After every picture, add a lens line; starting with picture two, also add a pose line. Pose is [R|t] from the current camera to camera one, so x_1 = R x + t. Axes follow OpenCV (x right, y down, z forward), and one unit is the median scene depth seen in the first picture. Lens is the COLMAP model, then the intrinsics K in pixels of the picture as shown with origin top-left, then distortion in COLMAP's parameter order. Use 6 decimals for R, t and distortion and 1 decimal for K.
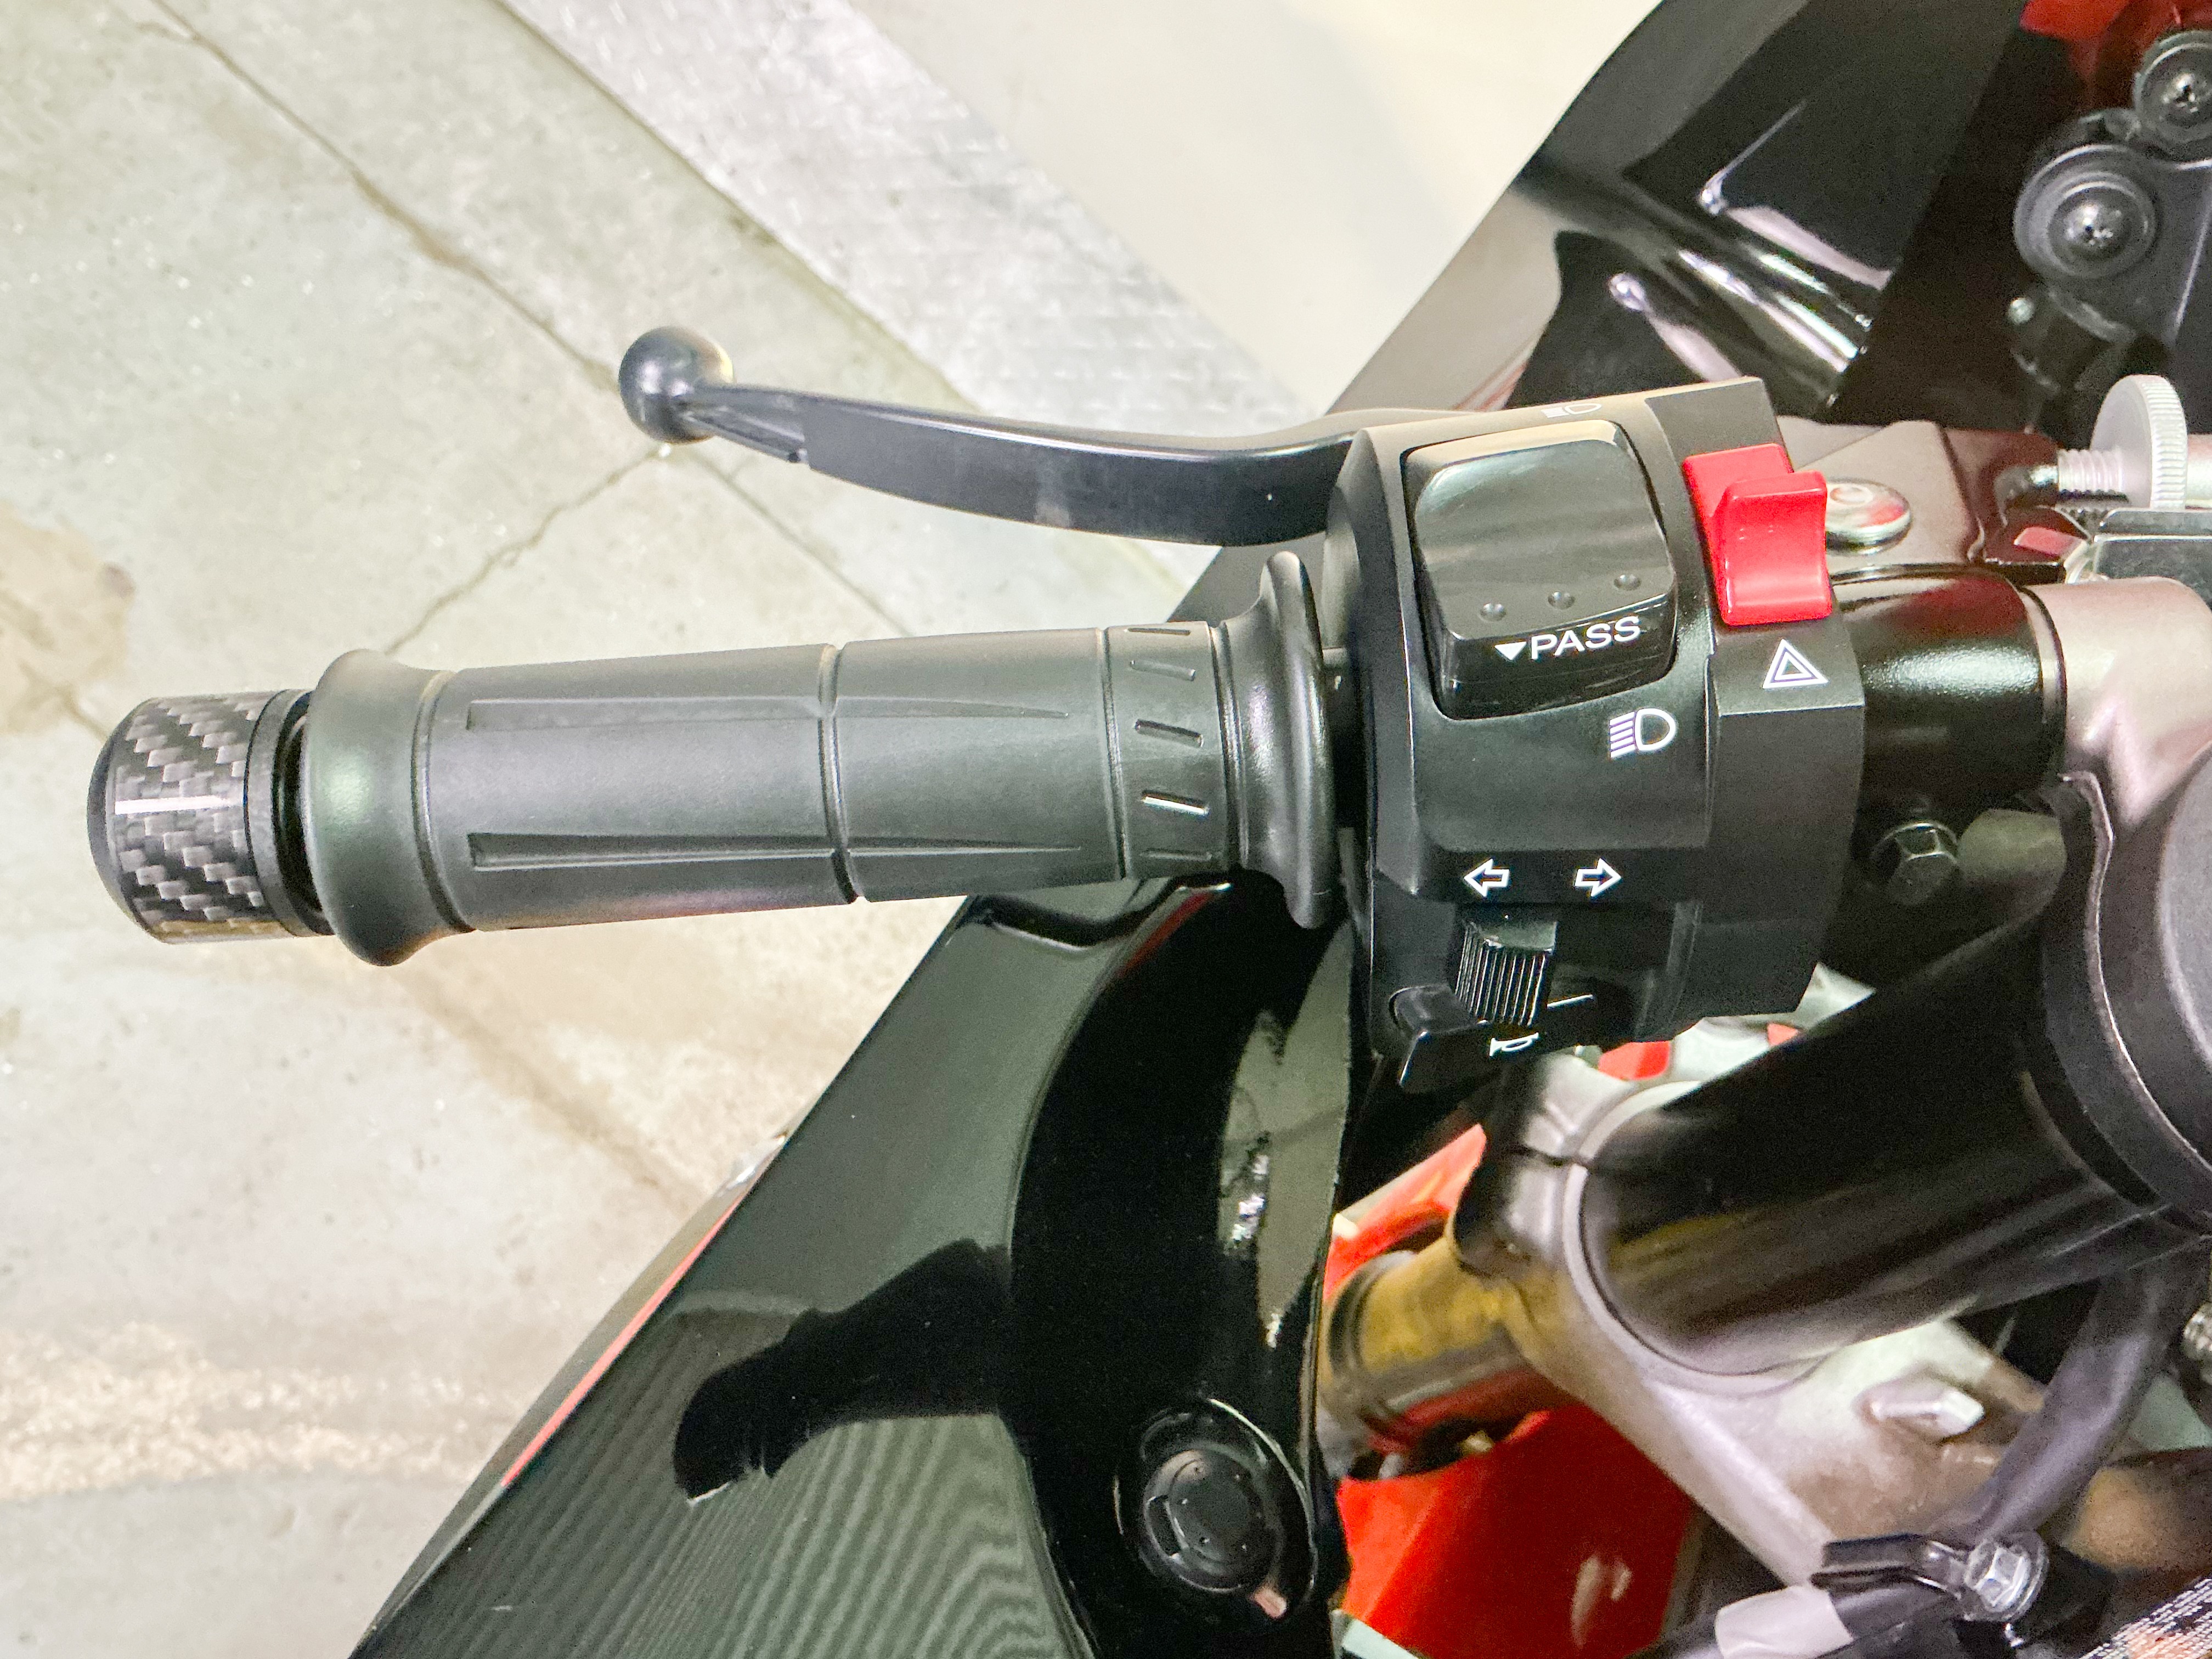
lens RADIAL K [[1908.6, 0, 1109.8], [0, 1908.6, 844.3], [0, 0, 1]] dist [0.041992, -0.015105]
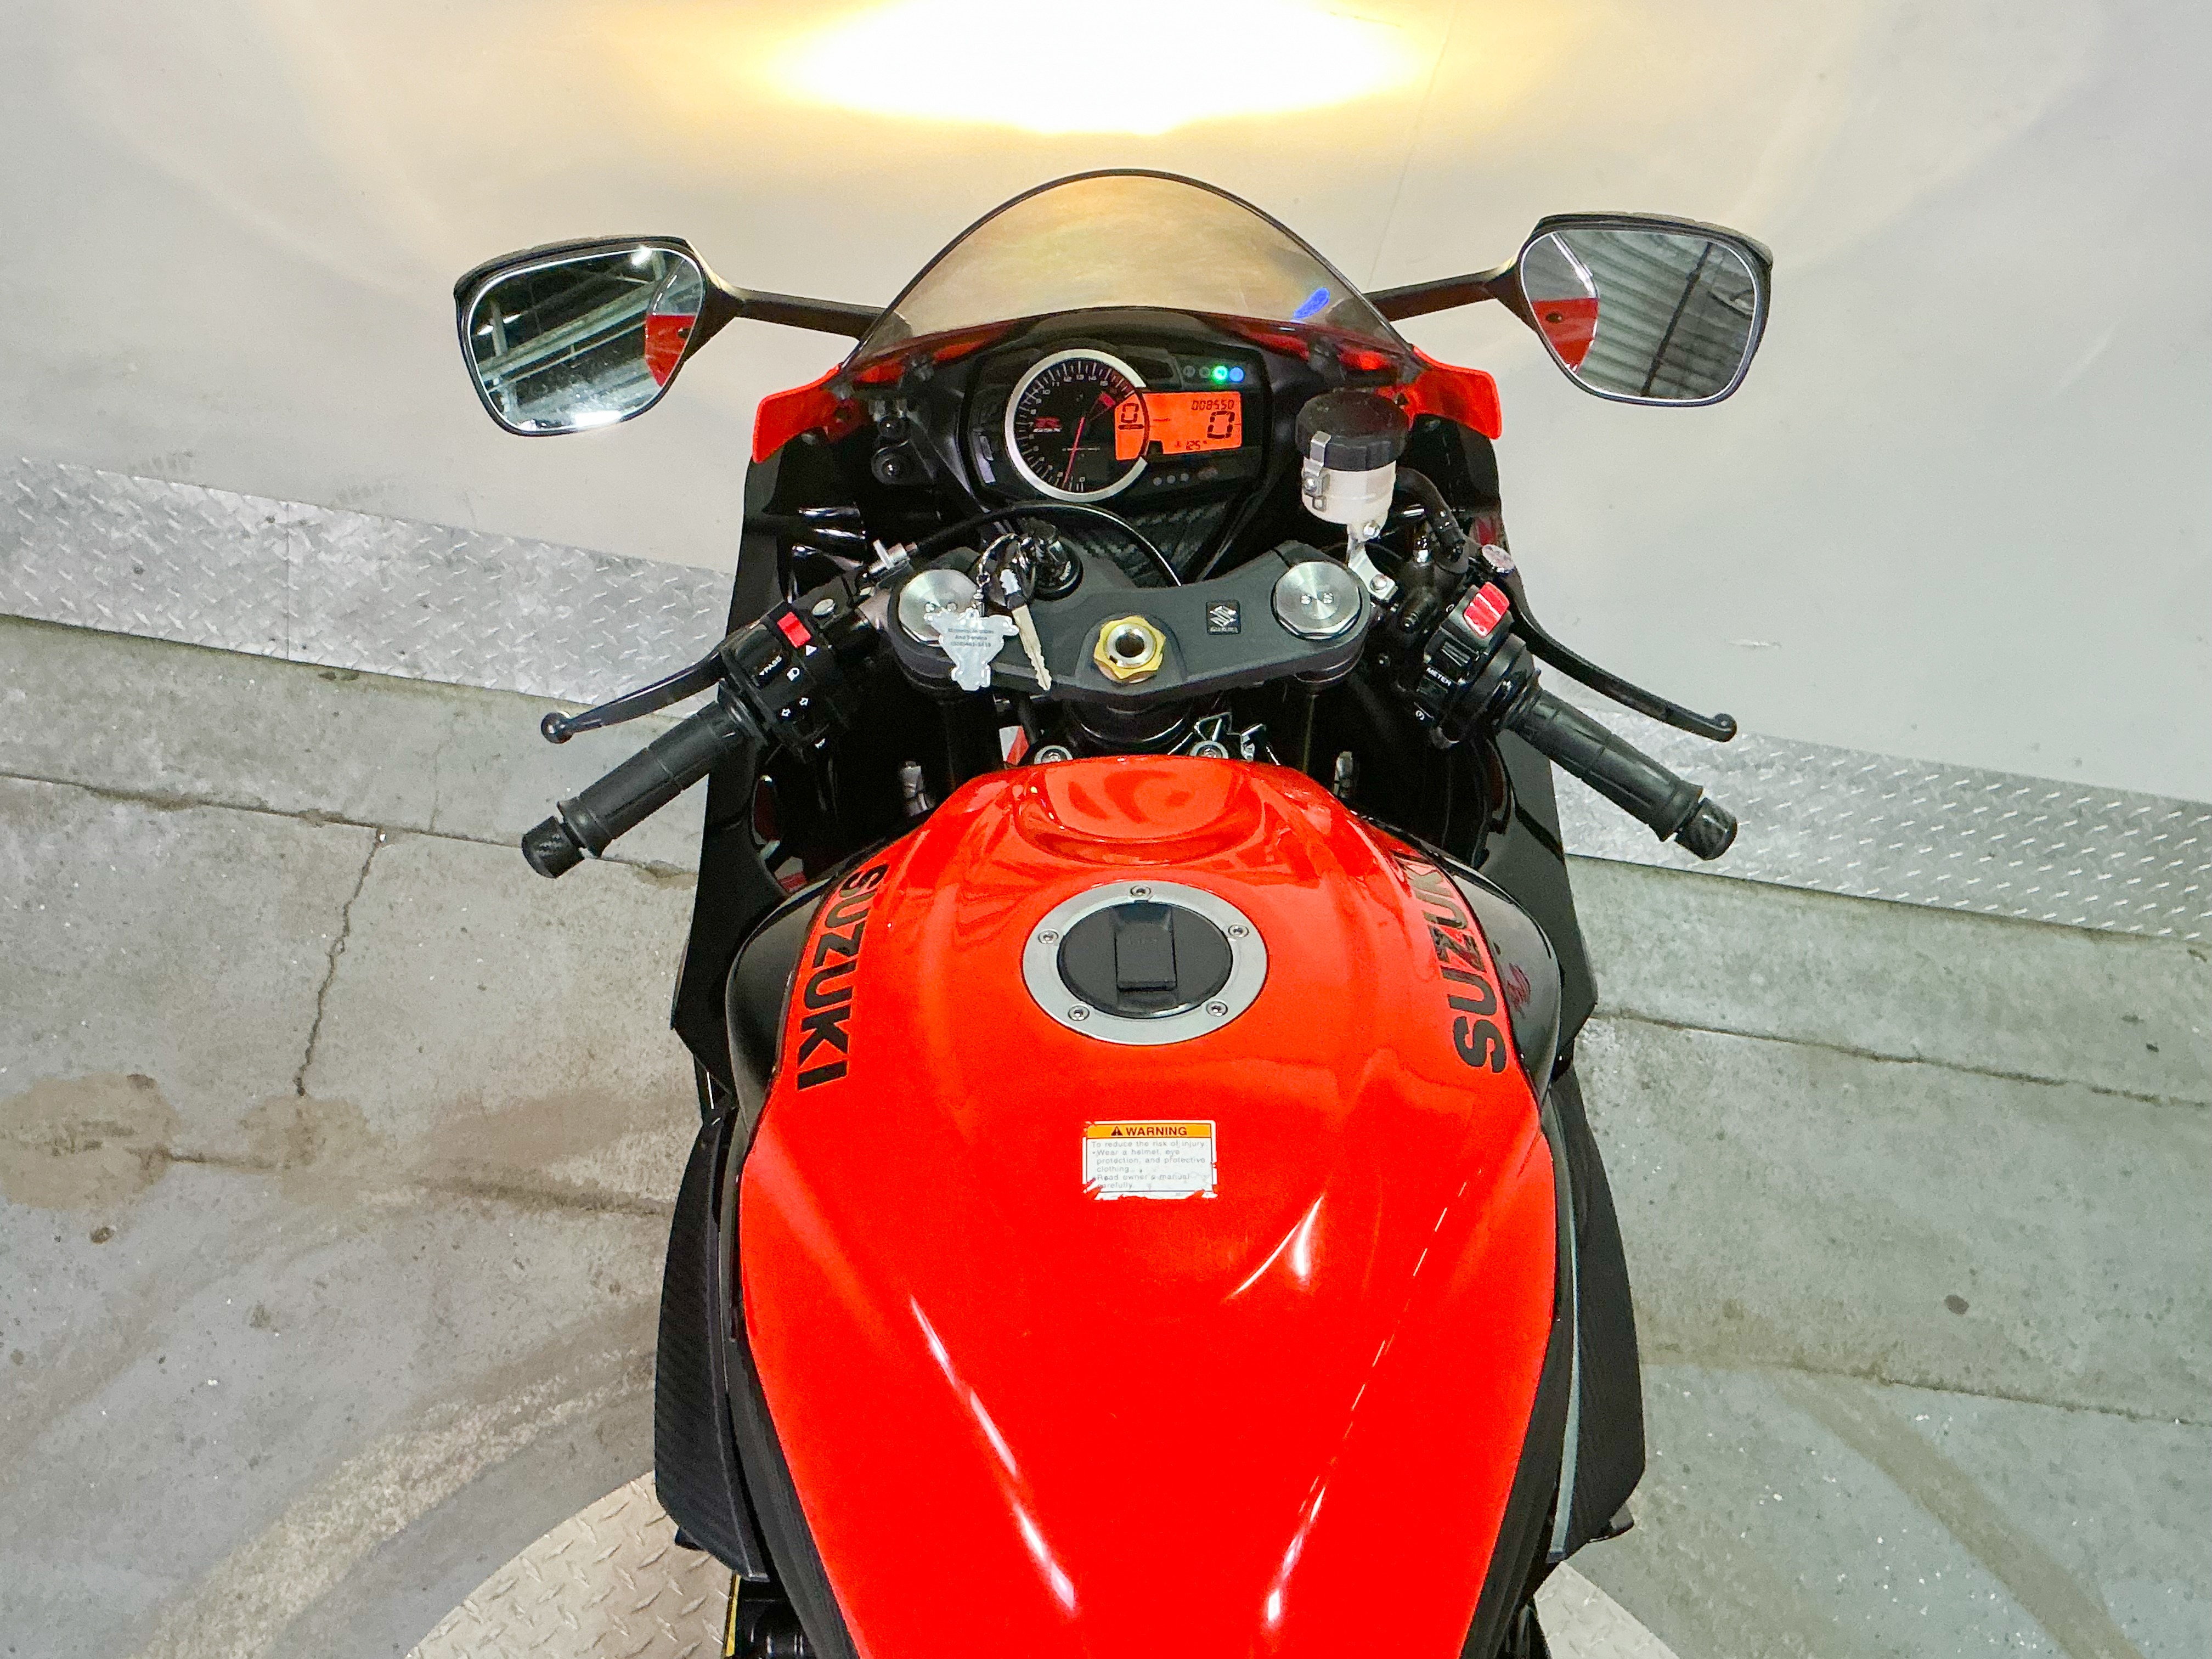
lens RADIAL K [[2279.3, 0, 1112.1], [0, 2279.3, 823.3], [0, 0, 1]] dist [0.075803, 0.000000]
pose [[0.839698, -0.524620, 0.140294, -0.014176], [0.534166, 0.844465, -0.039311, 0.175321], [-0.097850, 0.107950, 0.989329, -0.917289]]
